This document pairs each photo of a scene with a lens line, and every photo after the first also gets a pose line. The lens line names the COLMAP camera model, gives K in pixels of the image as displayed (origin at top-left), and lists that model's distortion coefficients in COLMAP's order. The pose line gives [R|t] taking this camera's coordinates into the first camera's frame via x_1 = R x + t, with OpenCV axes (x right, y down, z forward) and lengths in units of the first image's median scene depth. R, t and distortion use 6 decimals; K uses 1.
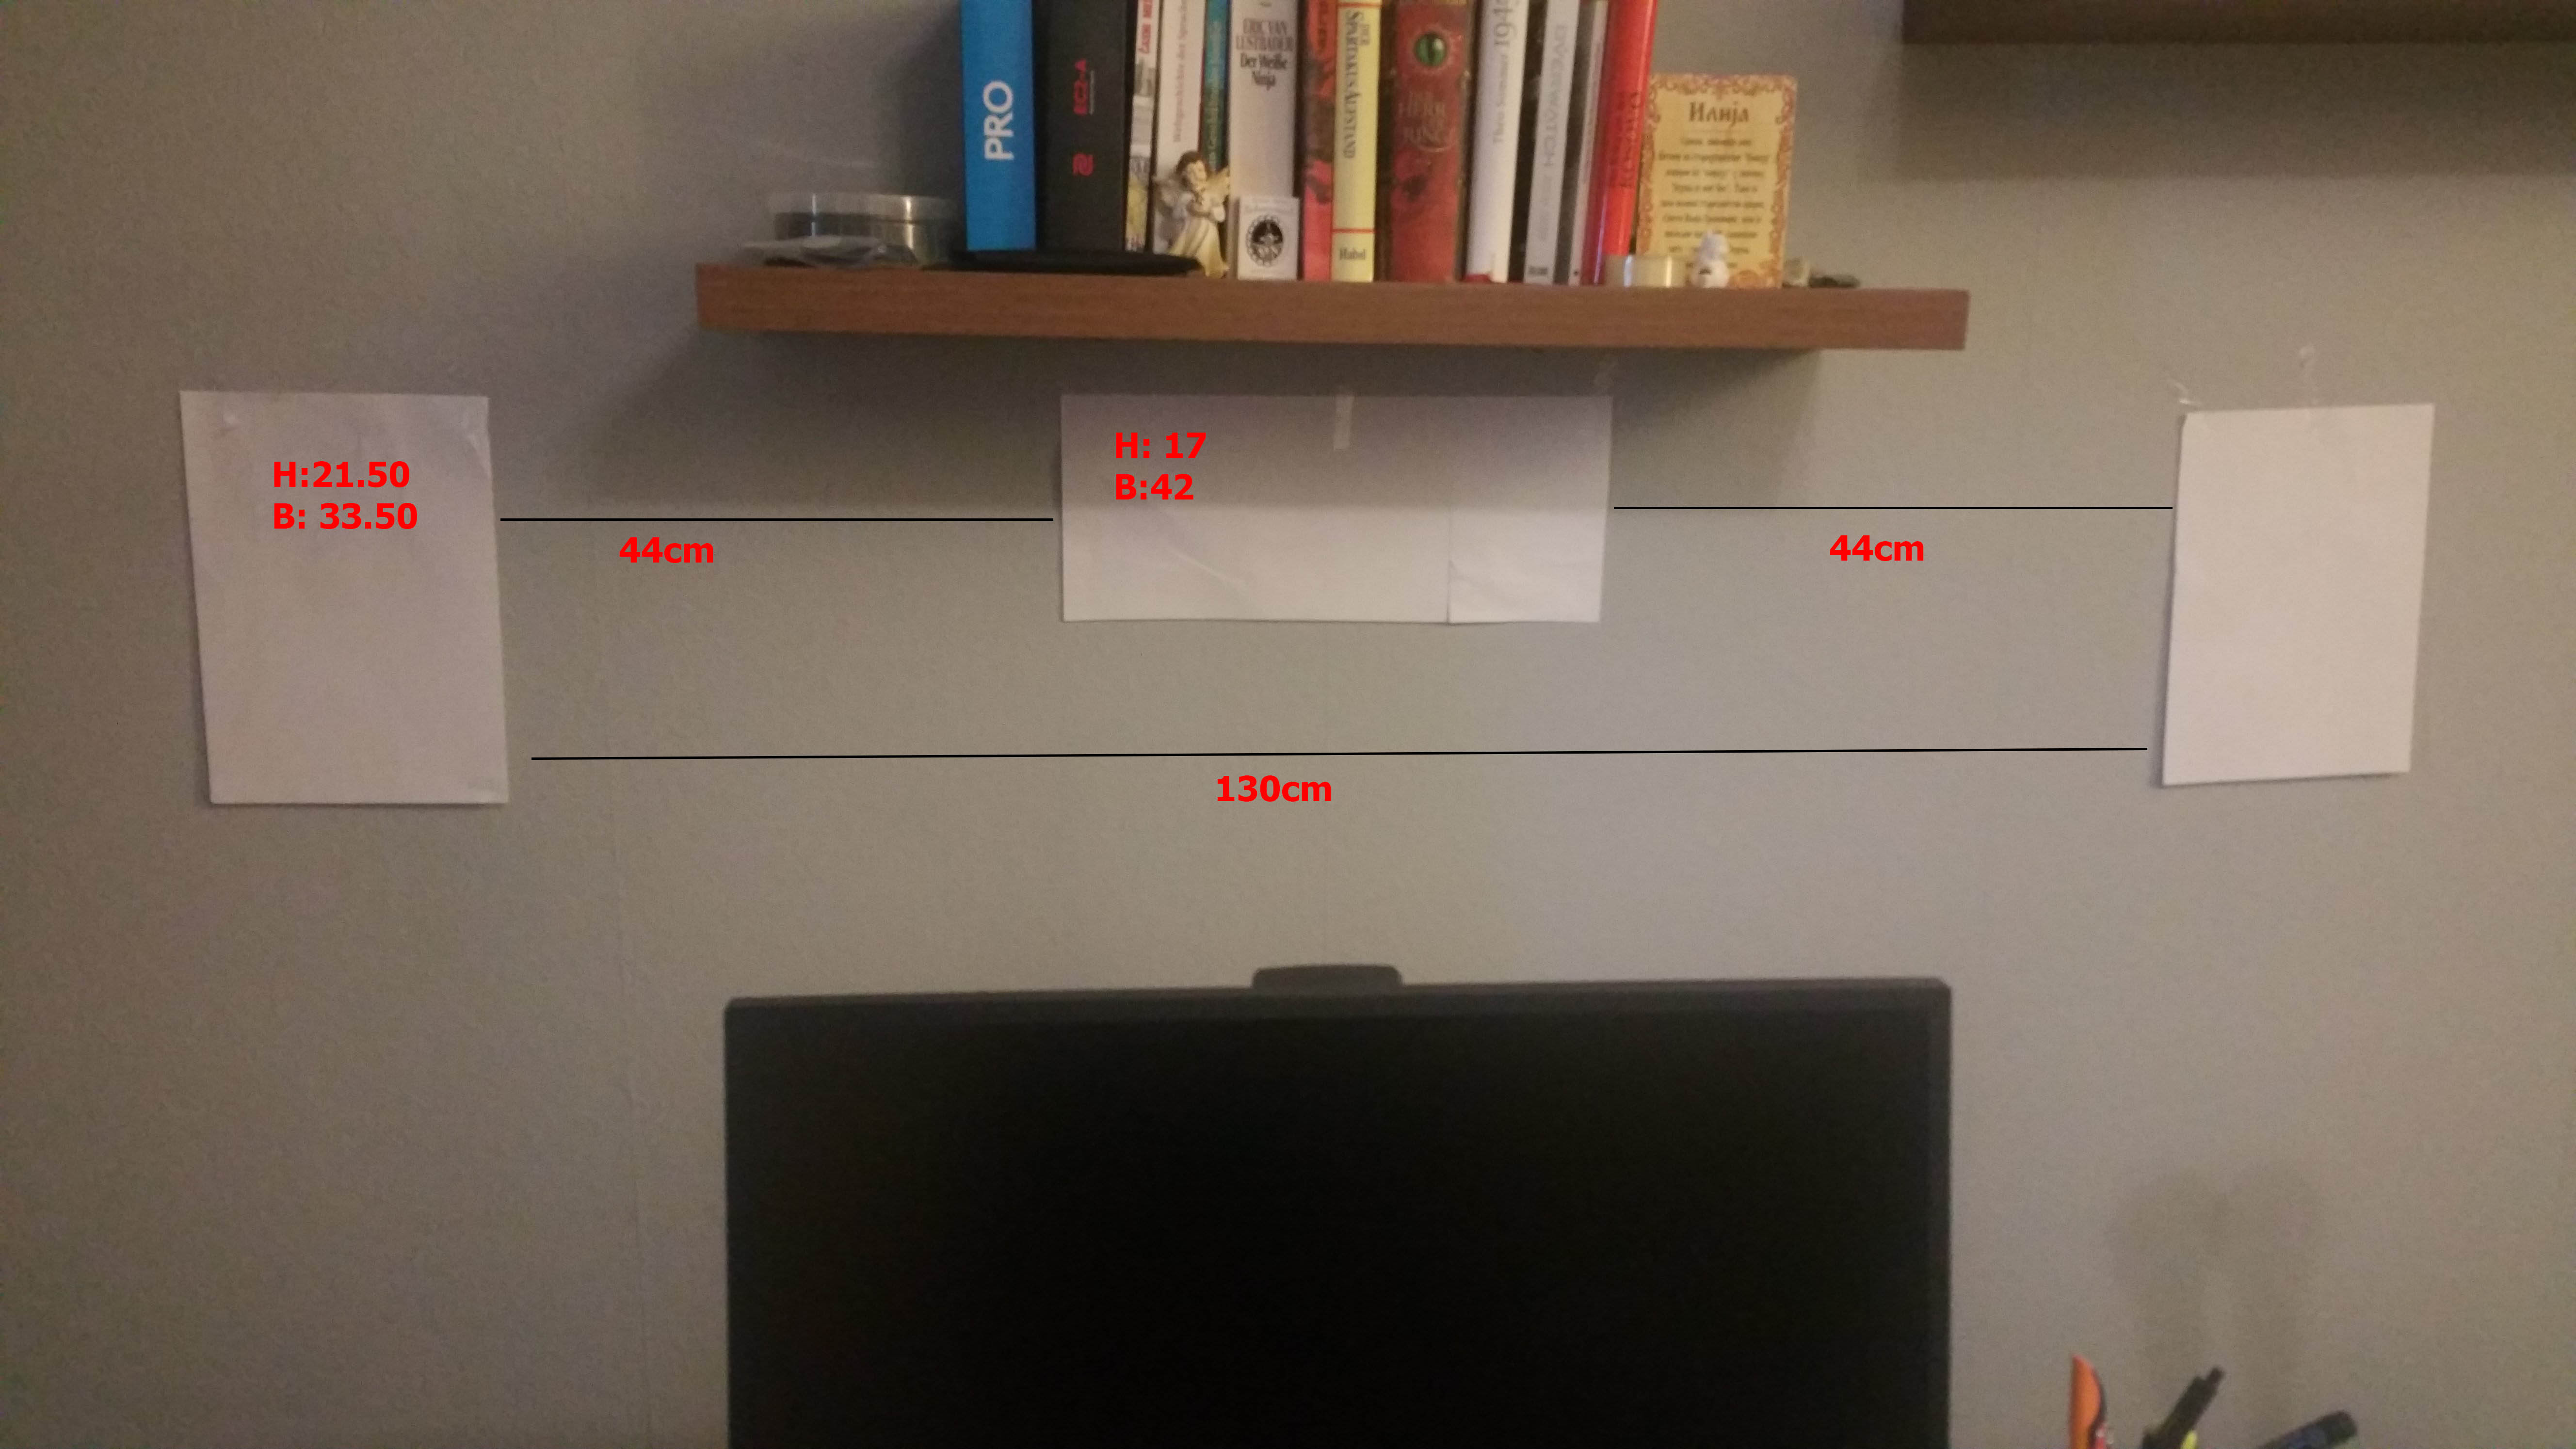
lens RADIAL K [[2139.7, 0, 1236.9], [0, 2139.7, 724.5], [0, 0, 1]] dist [0.001351, -0.001913]
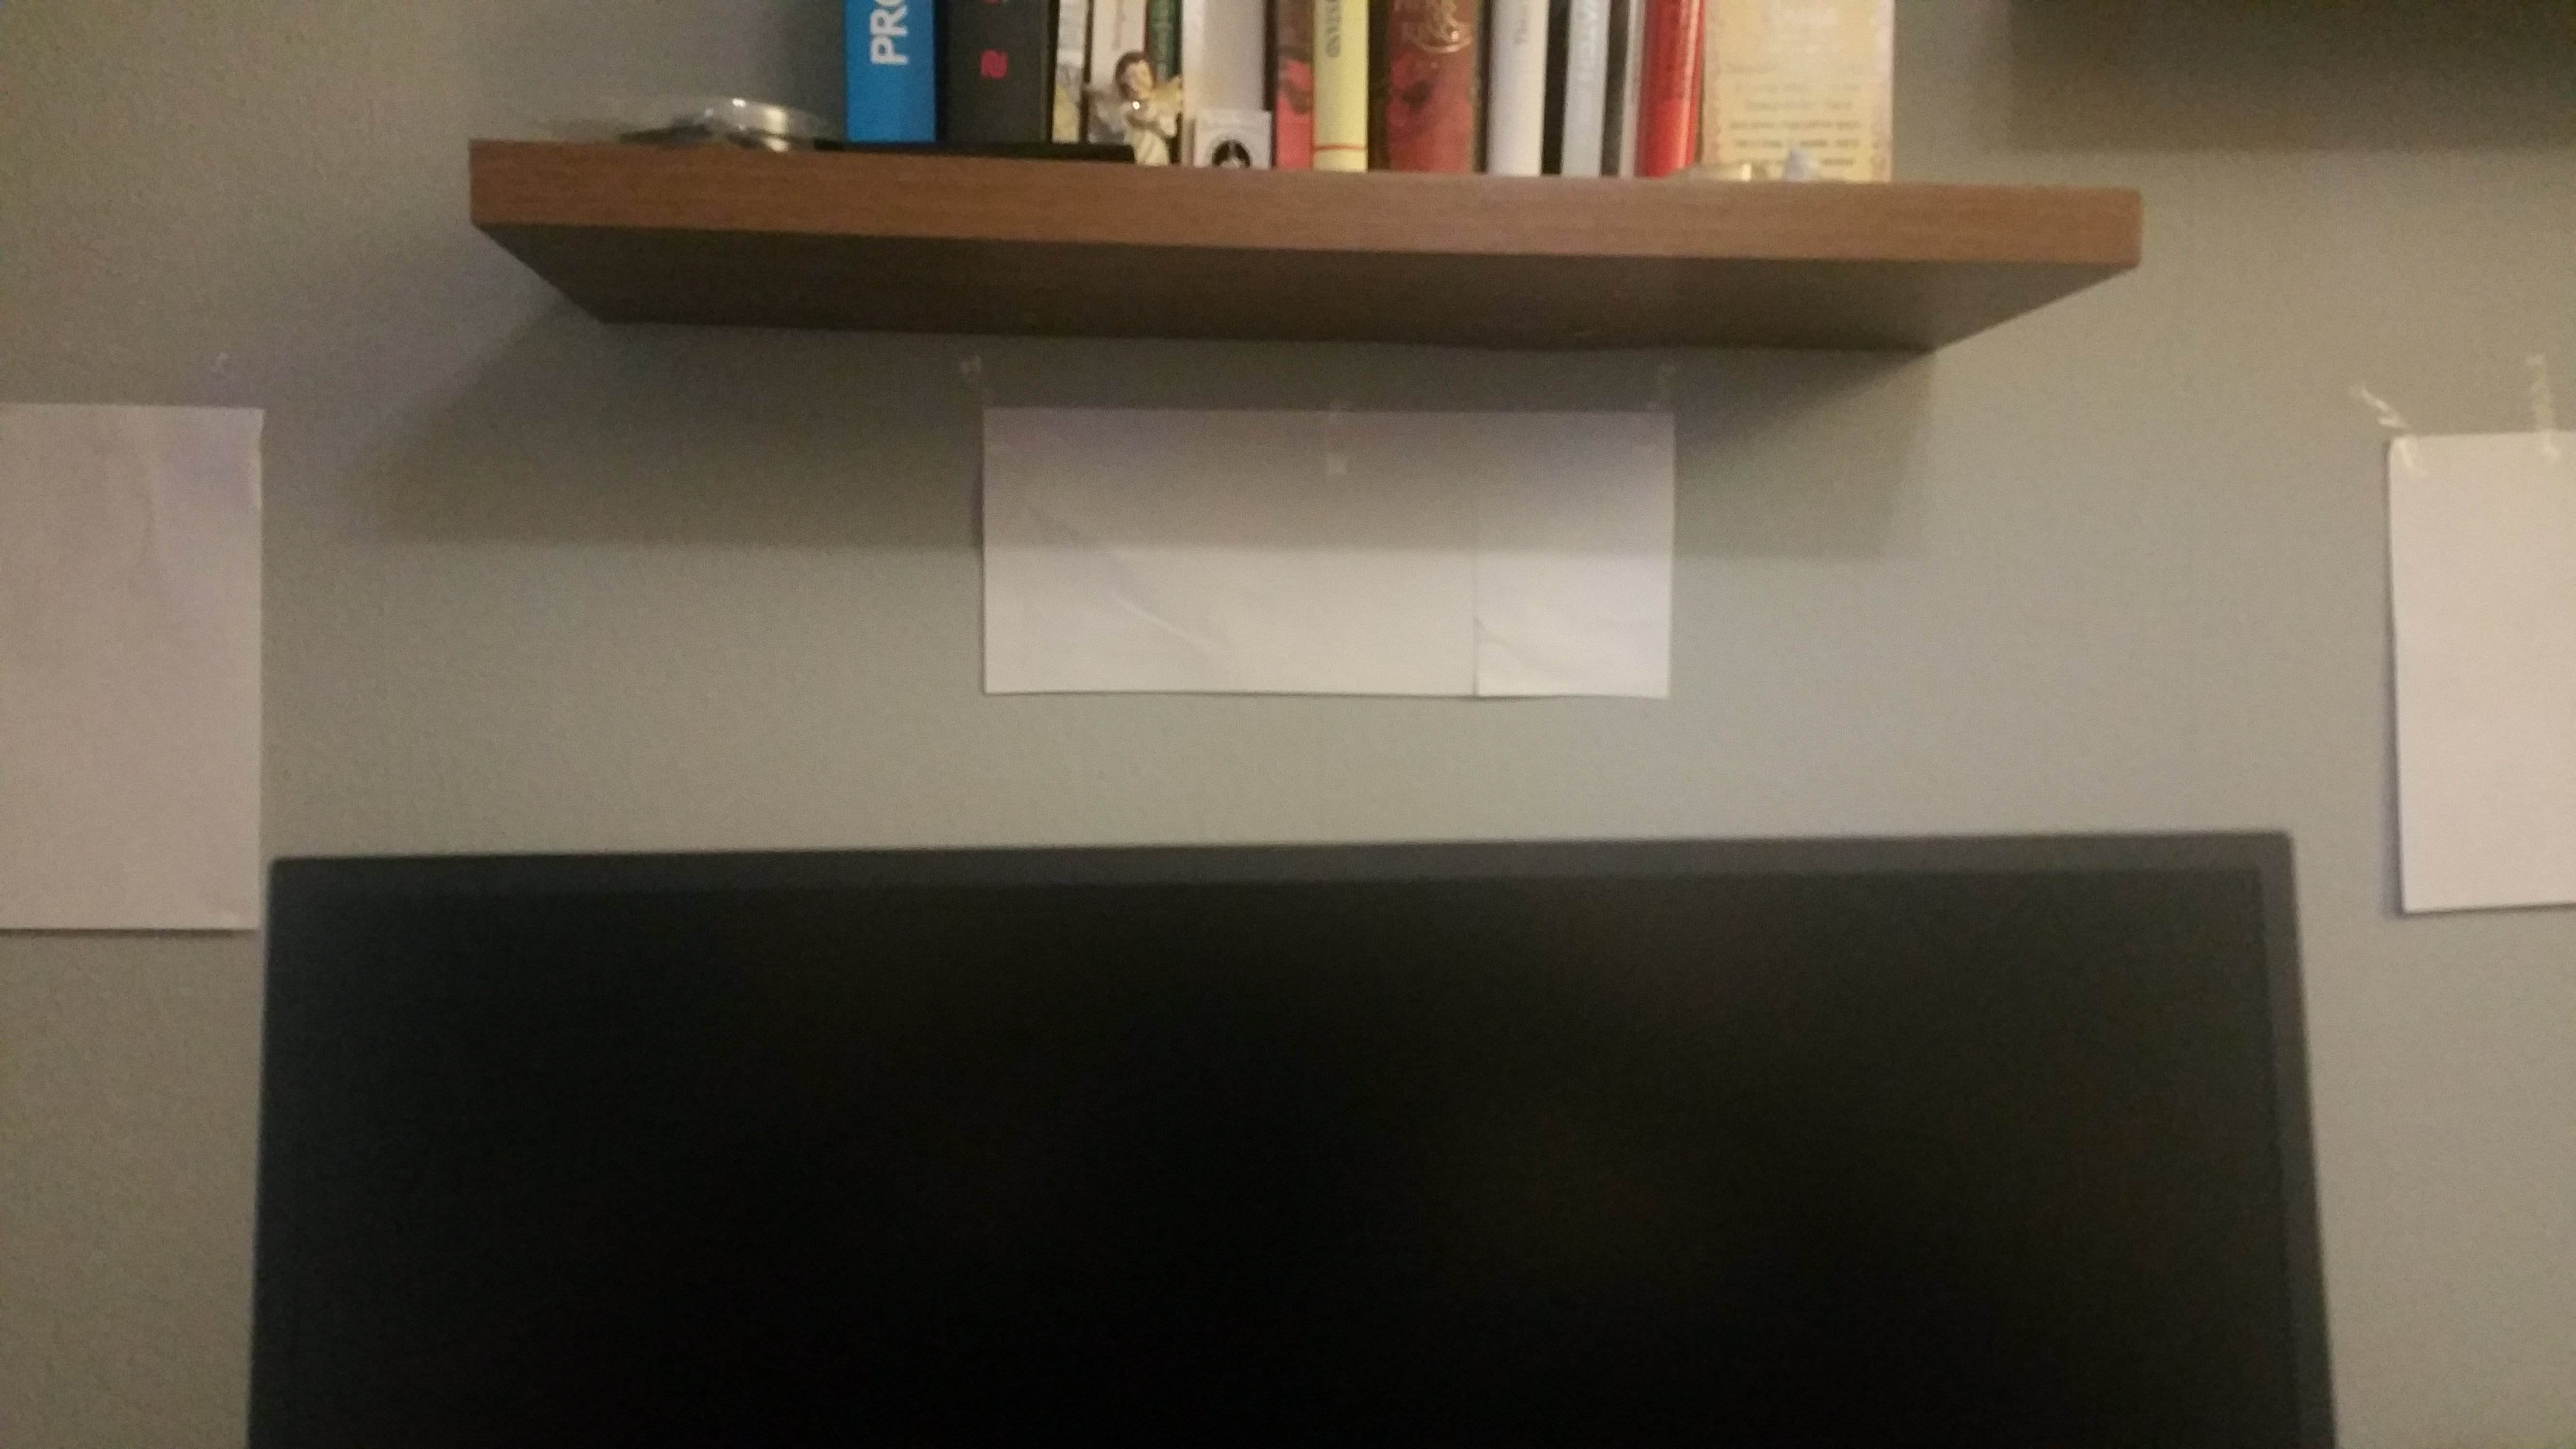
lens RADIAL K [[2139.7, 0, 1236.9], [0, 2139.7, 724.5], [0, 0, 1]] dist [0.001351, -0.001913]
pose [[0.999837, -0.010074, -0.014998, 0.026128], [0.007427, 0.985912, -0.167099, 0.107830], [0.016470, 0.166960, 0.985826, 0.260612]]
